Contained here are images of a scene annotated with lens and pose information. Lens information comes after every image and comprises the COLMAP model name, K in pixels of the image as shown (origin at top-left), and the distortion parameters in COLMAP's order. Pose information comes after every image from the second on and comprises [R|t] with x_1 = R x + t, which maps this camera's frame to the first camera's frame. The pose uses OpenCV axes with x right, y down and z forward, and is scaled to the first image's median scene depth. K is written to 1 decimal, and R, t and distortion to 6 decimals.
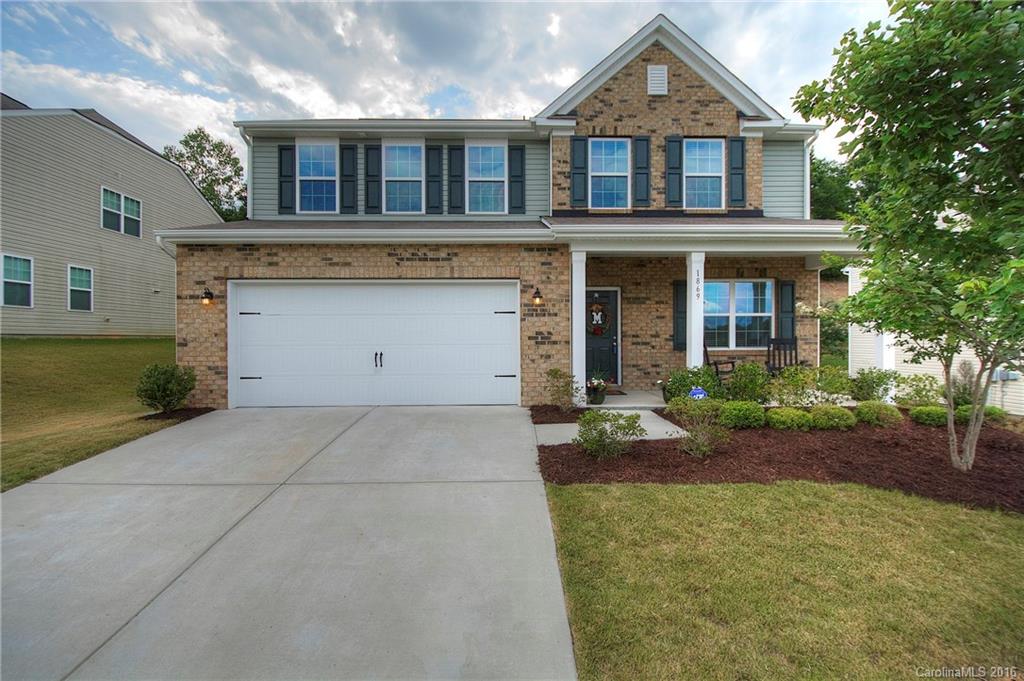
lens RADIAL K [[453.8, 0, 512.2], [0, 453.8, 342.2], [0, 0, 1]] dist [-0.017931, -0.001991]
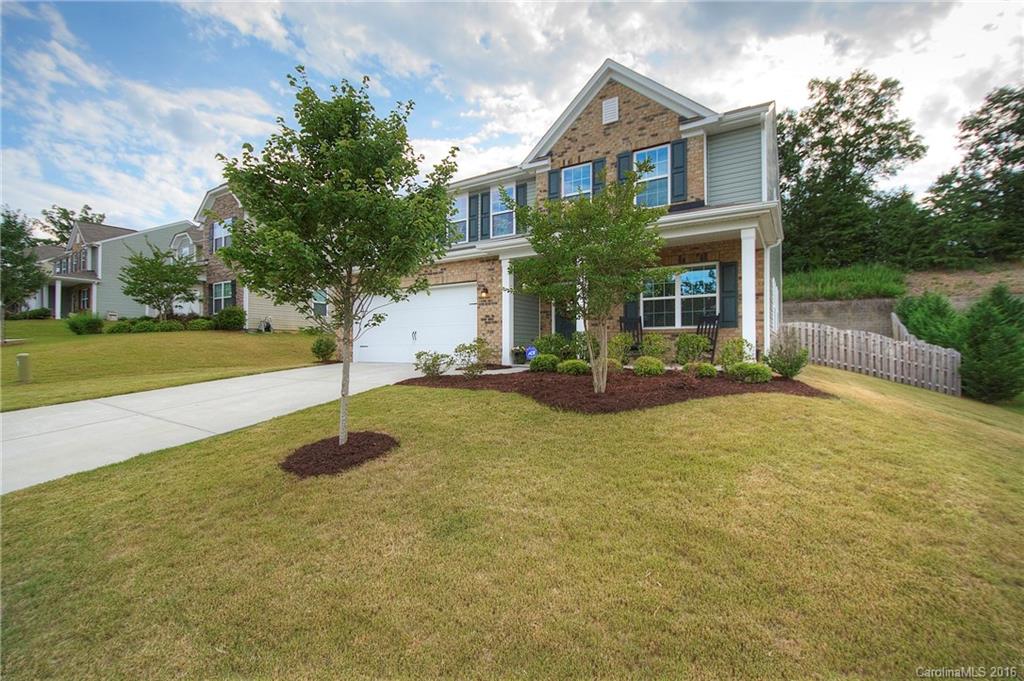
lens RADIAL K [[453.8, 0, 510.8], [0, 453.8, 340.6], [0, 0, 1]] dist [-0.017931, -0.001991]
pose [[0.831766, -0.004788, -0.555106, 0.777232], [-0.007460, 0.999776, -0.019801, 0.072975], [0.555076, 0.020611, 0.831544, -0.165417]]
